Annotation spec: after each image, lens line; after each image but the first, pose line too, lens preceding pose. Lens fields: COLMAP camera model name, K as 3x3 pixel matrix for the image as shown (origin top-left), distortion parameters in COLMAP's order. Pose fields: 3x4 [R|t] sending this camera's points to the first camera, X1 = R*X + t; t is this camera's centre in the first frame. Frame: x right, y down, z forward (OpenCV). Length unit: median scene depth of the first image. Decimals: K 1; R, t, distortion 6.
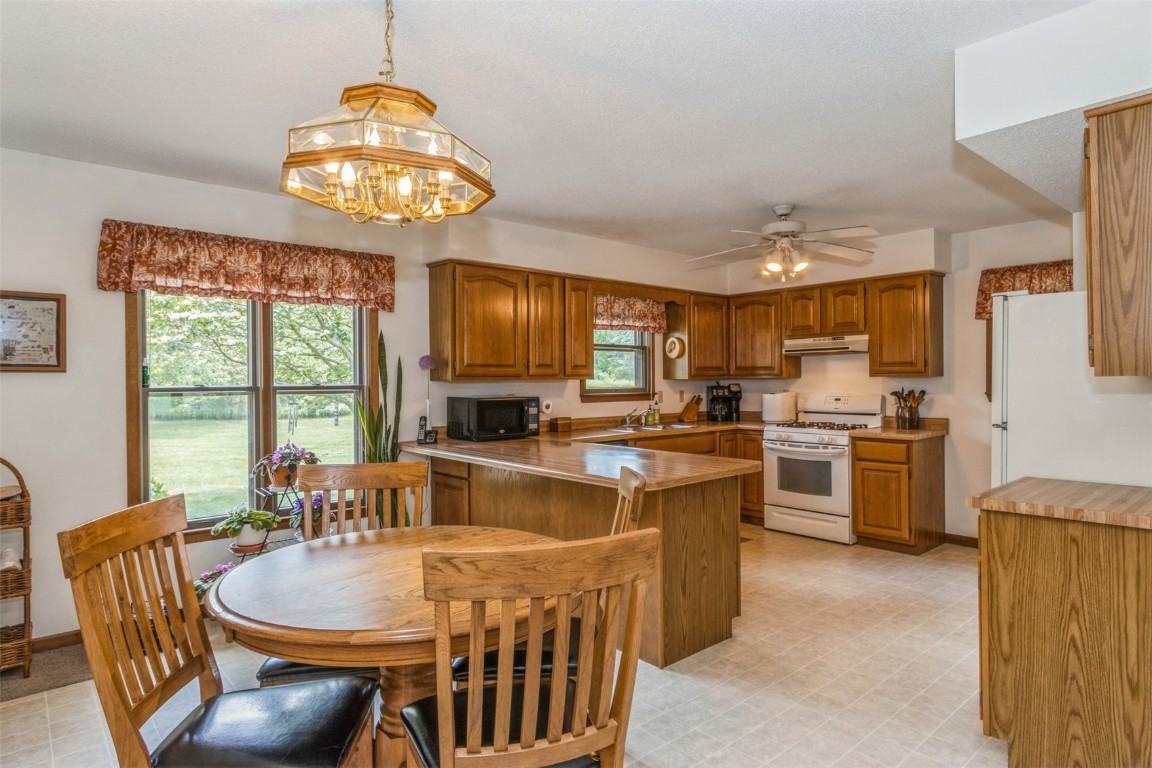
lens RADIAL K [[650.1, 0, 576.0], [0, 650.1, 384.0], [0, 0, 1]] dist [0.001429, -0.000089]
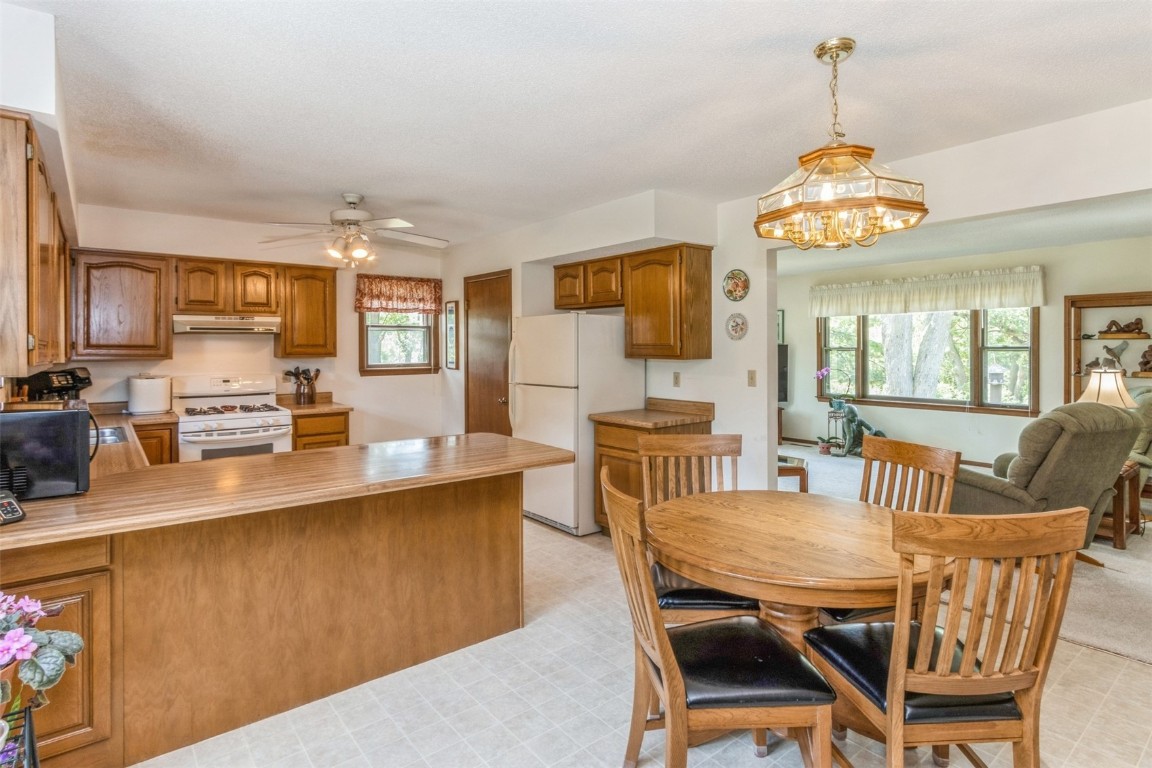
lens RADIAL K [[599.6, 0, 576.5], [0, 599.6, 351.5], [0, 0, 1]] dist [-0.000981, -0.000086]
pose [[0.040759, 0.002450, 0.999166, -0.484907], [0.008853, 0.999957, -0.002813, -0.013923], [-0.999130, 0.008960, 0.040736, 0.476036]]
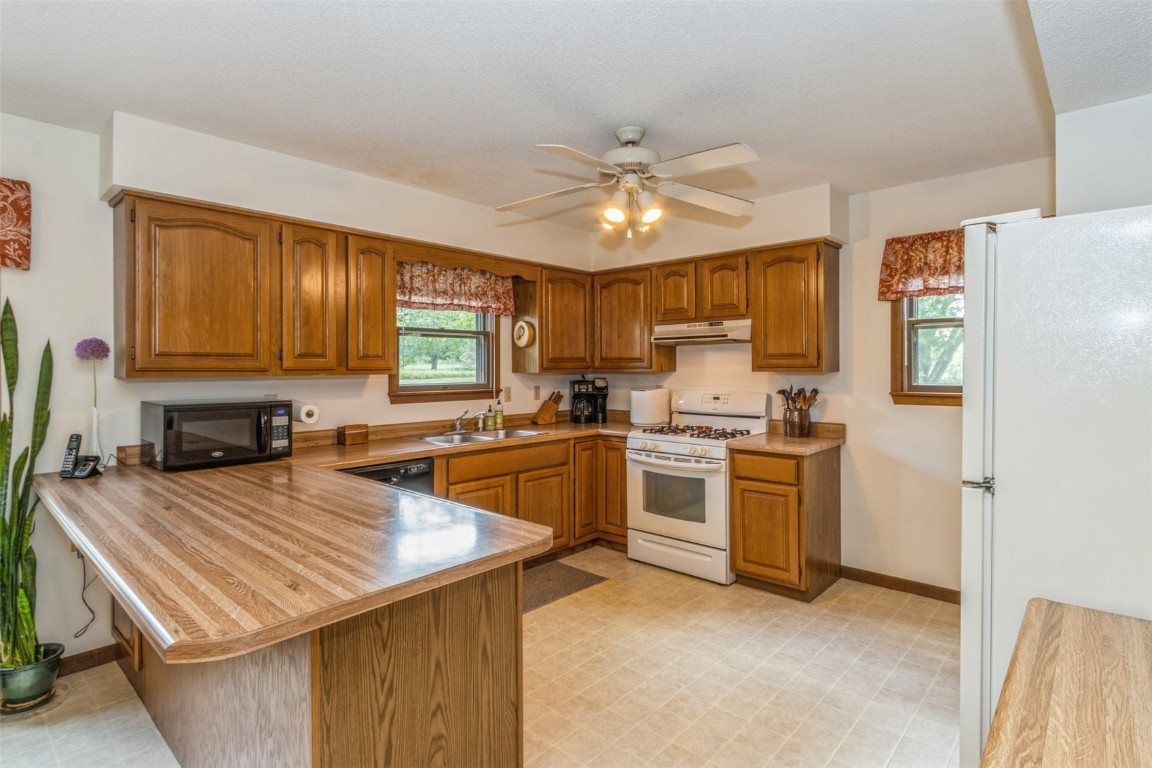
lens RADIAL K [[583.4, 0, 575.2], [0, 583.4, 369.8], [0, 0, 1]] dist [-0.001650, 0.000017]
pose [[0.993663, 0.003657, 0.112345, 0.149573], [-0.003442, 0.999992, -0.002106, -0.010967], [-0.112352, 0.001706, 0.993667, 0.301035]]
